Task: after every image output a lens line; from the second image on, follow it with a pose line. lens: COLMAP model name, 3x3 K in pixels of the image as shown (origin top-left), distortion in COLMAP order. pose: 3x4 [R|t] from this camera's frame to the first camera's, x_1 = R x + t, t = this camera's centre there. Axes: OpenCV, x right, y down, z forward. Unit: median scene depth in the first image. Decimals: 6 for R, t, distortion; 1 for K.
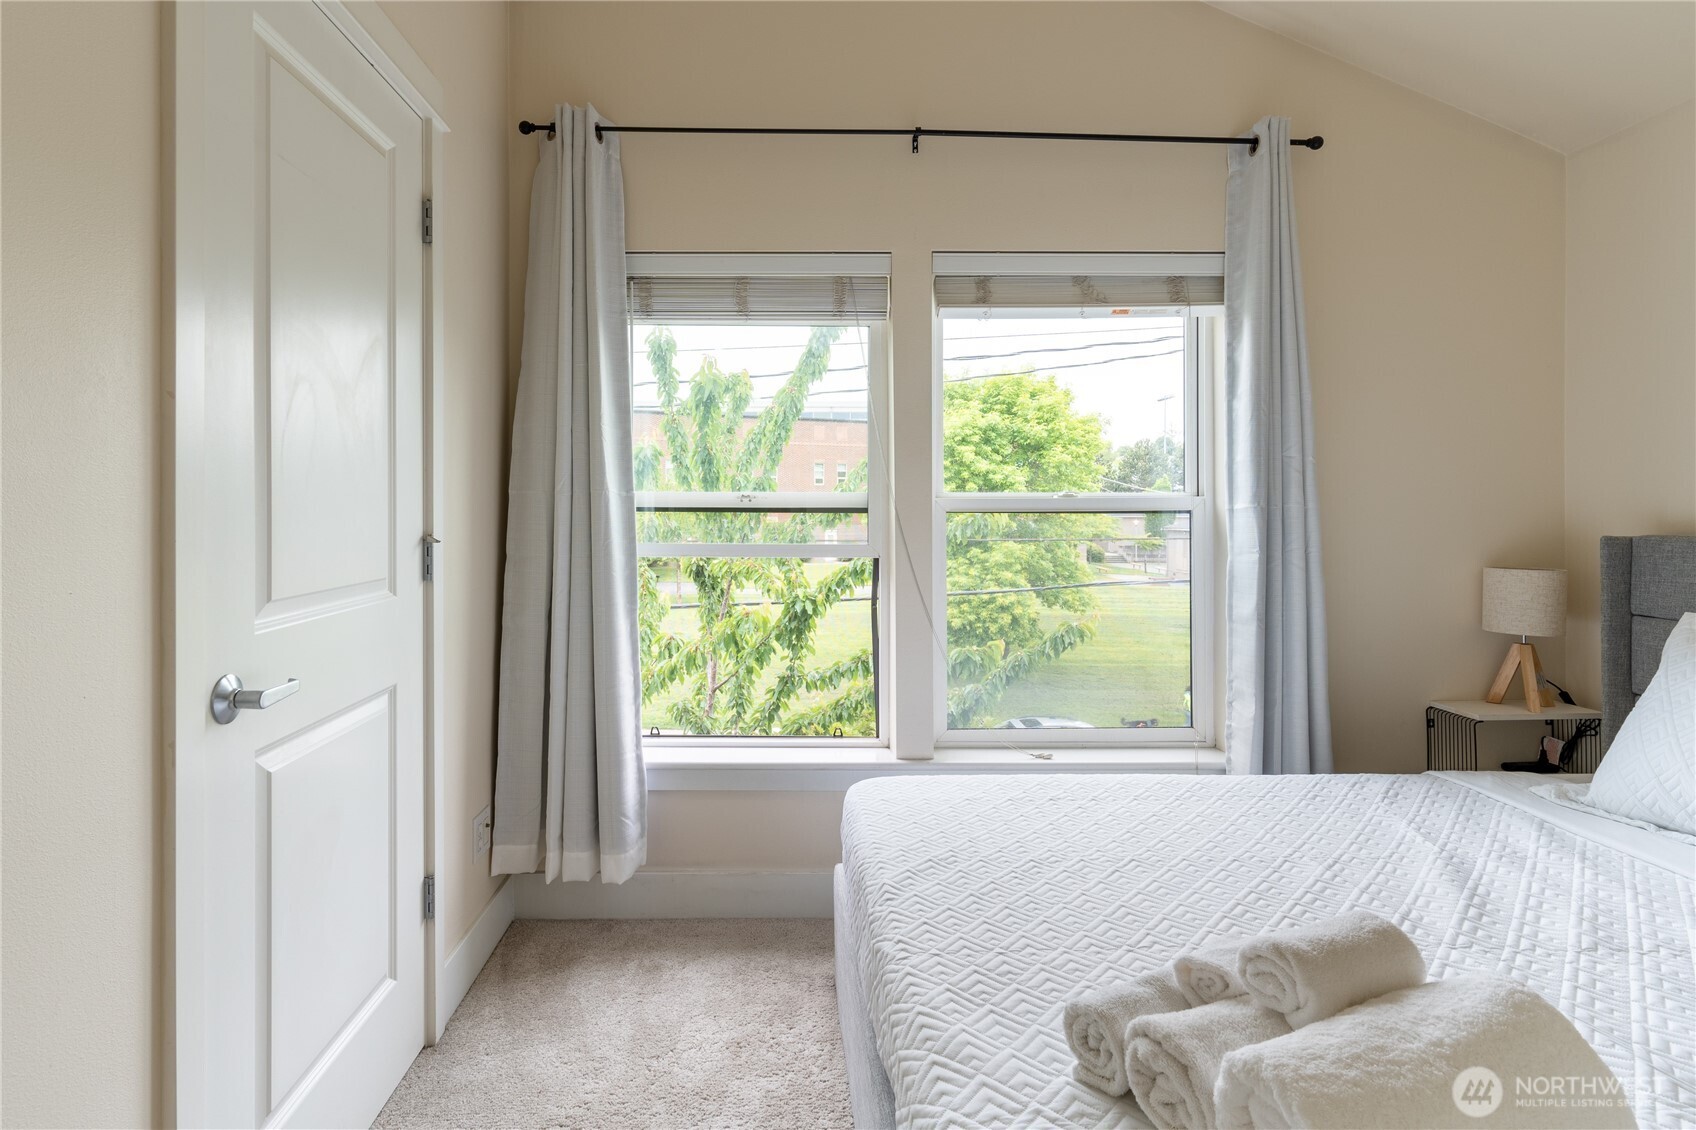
lens RADIAL K [[880.7, 0, 847.5], [0, 880.7, 489.6], [0, 0, 1]] dist [-0.000573, 0.000179]
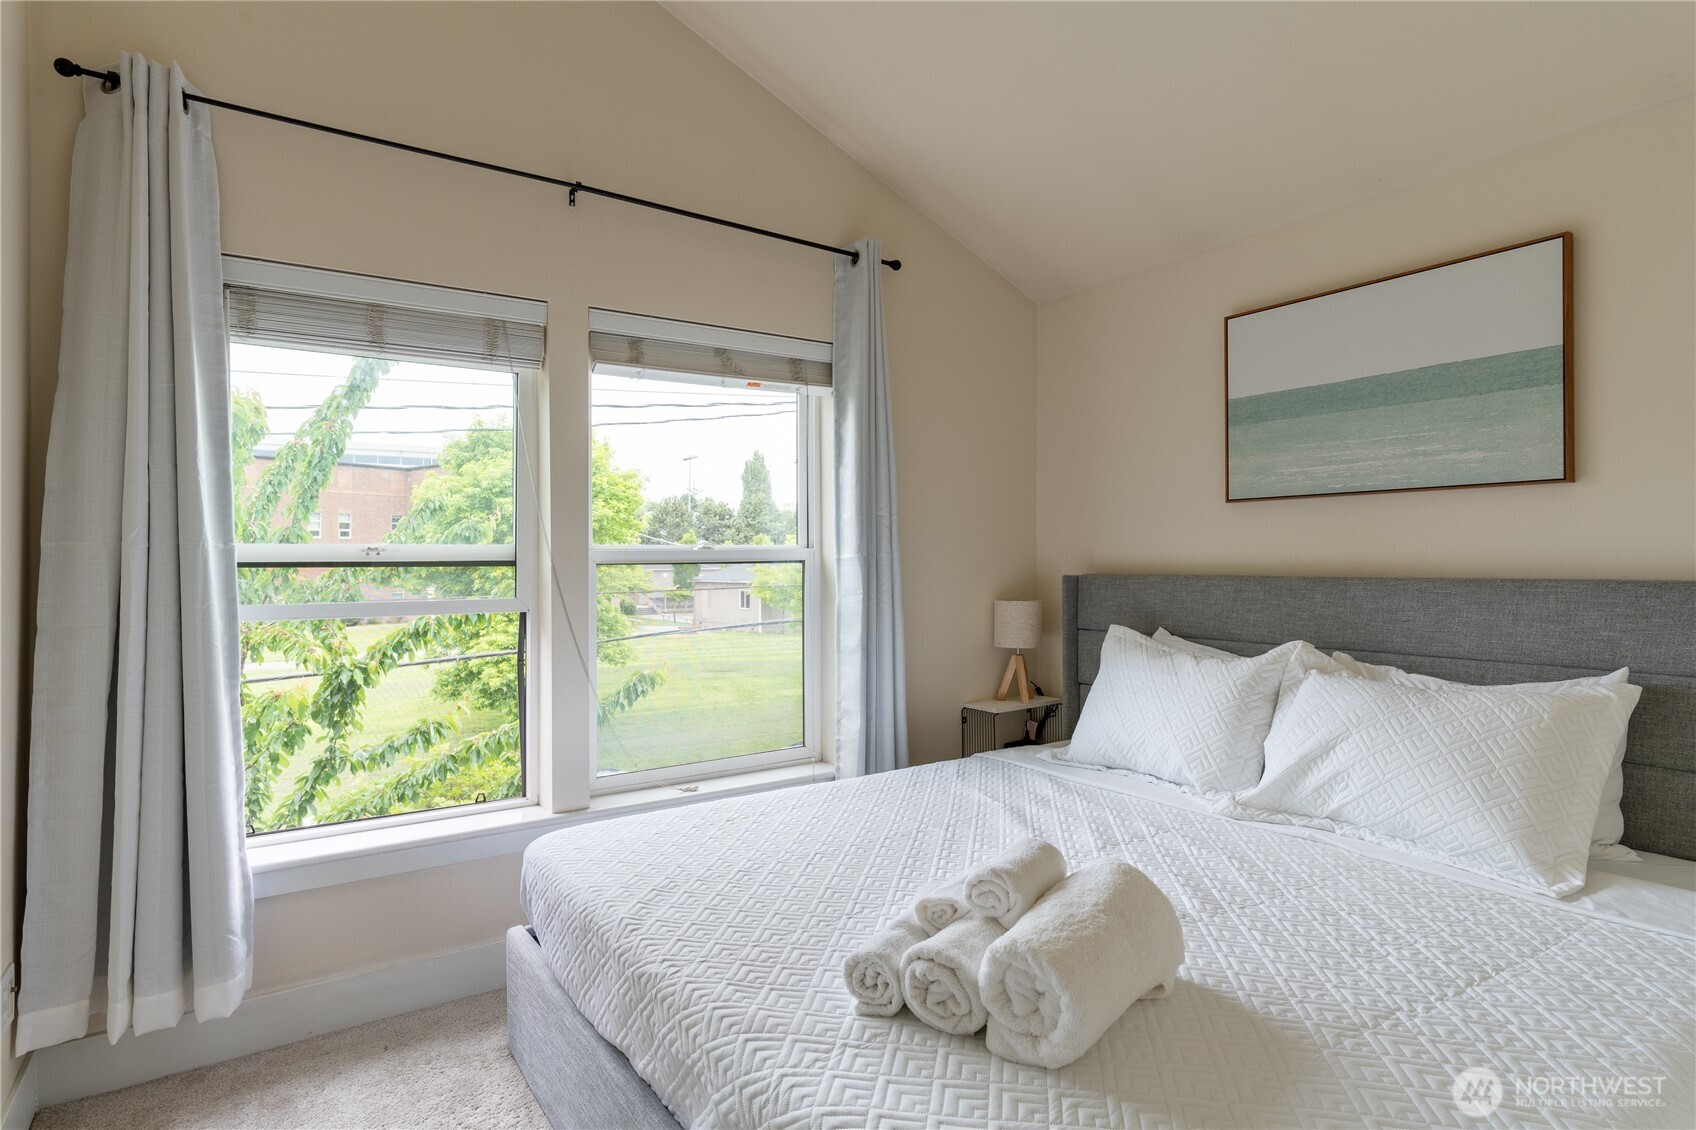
lens RADIAL K [[891.2, 0, 853.7], [0, 891.2, 542.3], [0, 0, 1]] dist [-0.001531, 0.001937]
pose [[0.835185, 0.001972, 0.549965, -0.216243], [-0.000659, 0.999996, -0.002586, 0.003073], [-0.549968, 0.001797, 0.835184, -0.023304]]
